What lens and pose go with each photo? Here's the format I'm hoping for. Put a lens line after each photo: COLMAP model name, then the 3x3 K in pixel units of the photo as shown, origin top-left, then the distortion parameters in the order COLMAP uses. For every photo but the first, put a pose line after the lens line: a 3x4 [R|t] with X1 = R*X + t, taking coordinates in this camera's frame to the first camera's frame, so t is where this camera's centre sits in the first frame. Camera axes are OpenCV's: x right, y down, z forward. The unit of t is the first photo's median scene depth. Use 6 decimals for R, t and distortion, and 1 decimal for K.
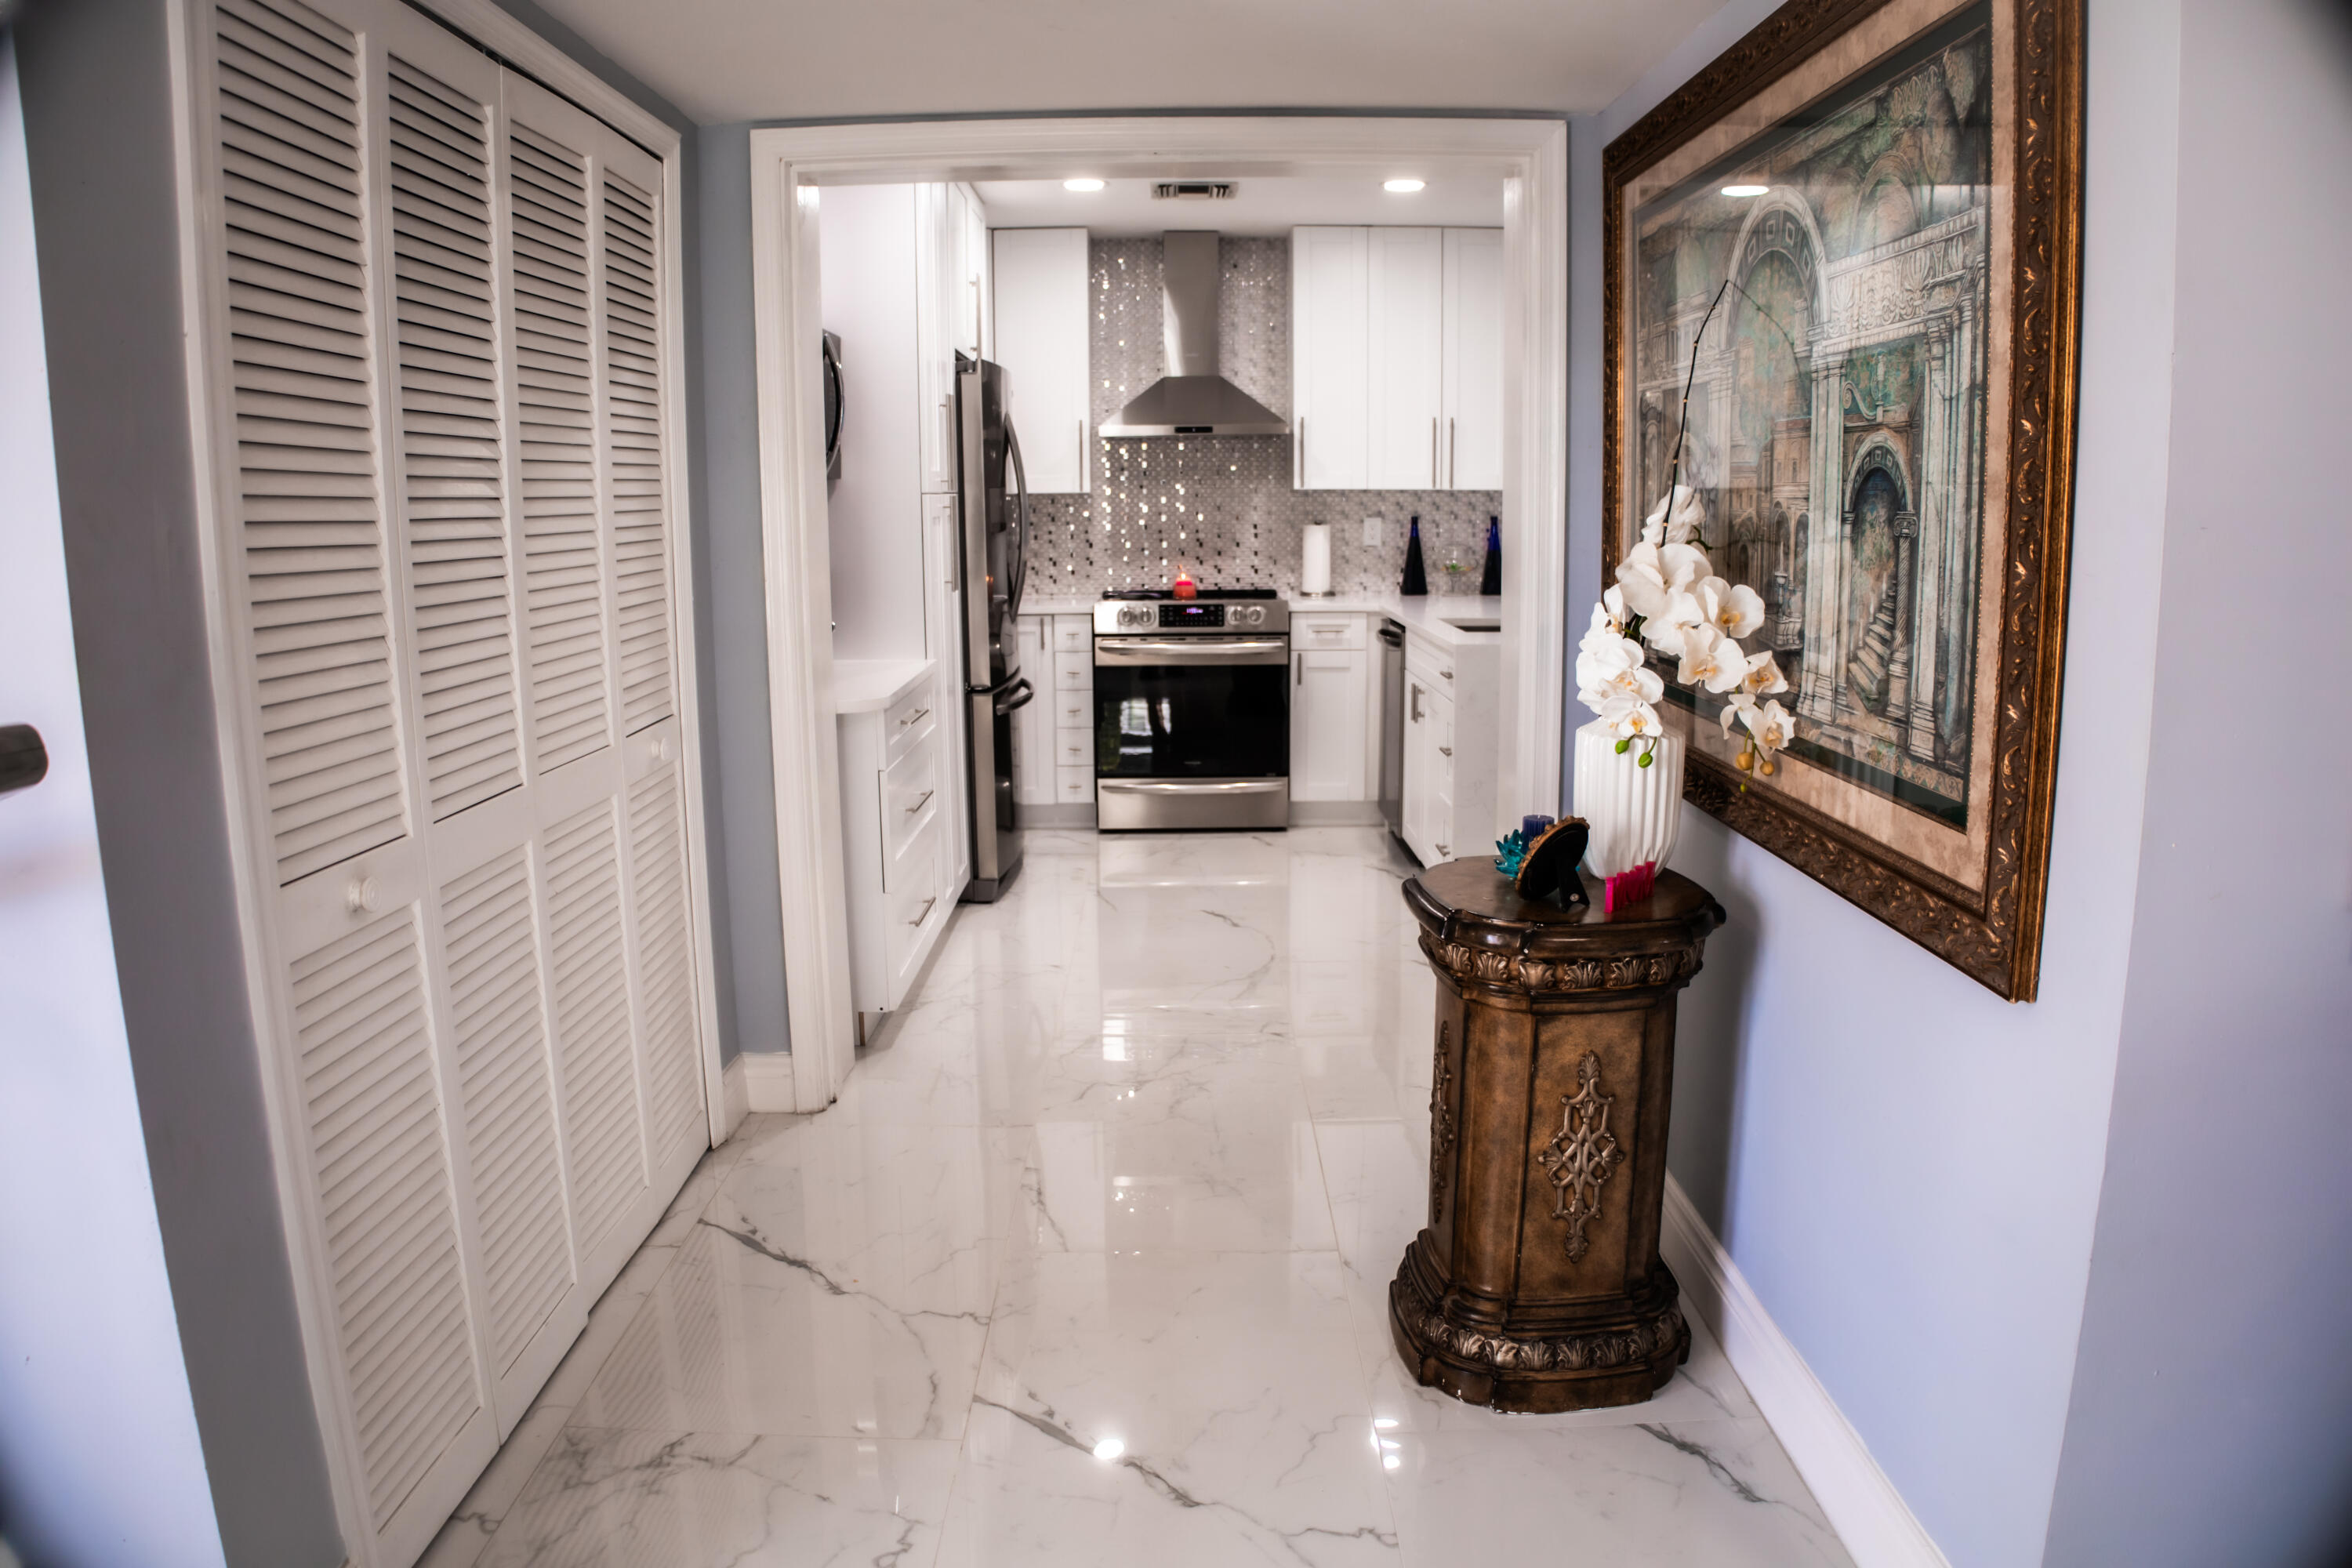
lens RADIAL K [[1605.8, 0, 1192.6], [0, 1605.8, 789.8], [0, 0, 1]] dist [-0.188083, 0.073989]
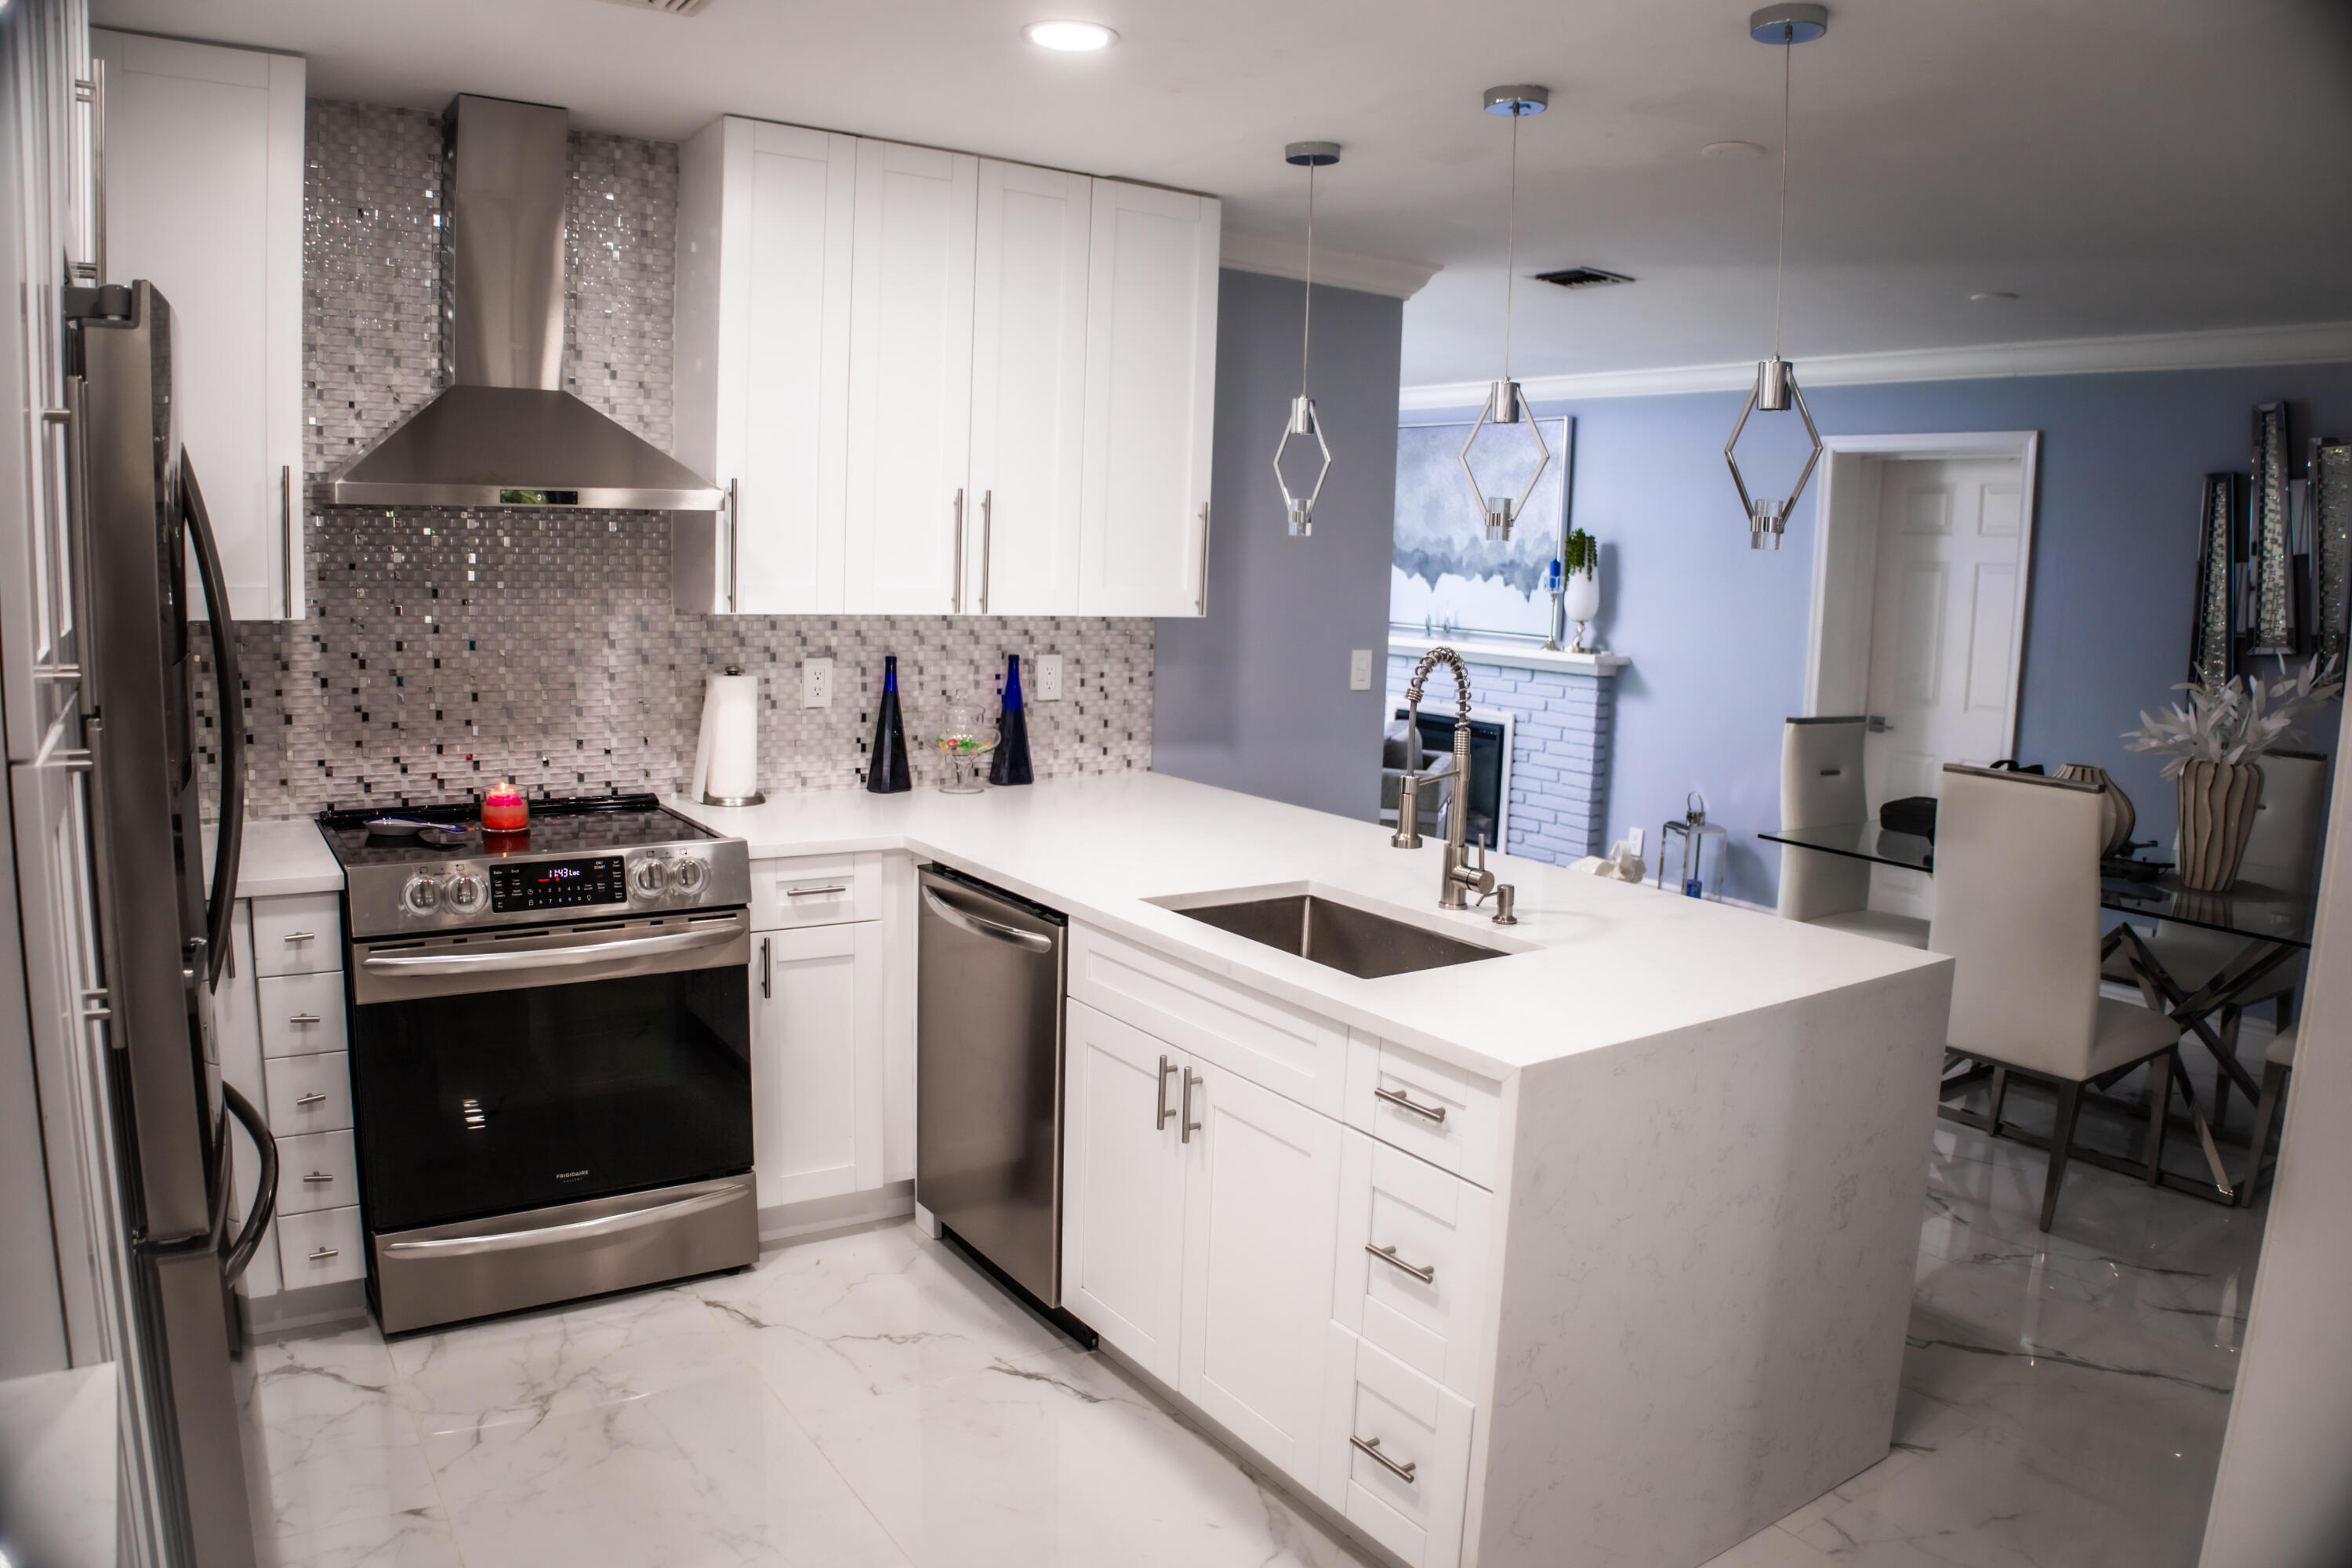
lens RADIAL K [[1605.8, 0, 1192.6], [0, 1605.8, 789.8], [0, 0, 1]] dist [-0.188083, 0.073989]
pose [[0.828602, -0.041846, 0.558272, -0.099367], [0.056791, 0.998341, -0.009460, -0.117285], [-0.556950, 0.039543, 0.829604, 0.483120]]
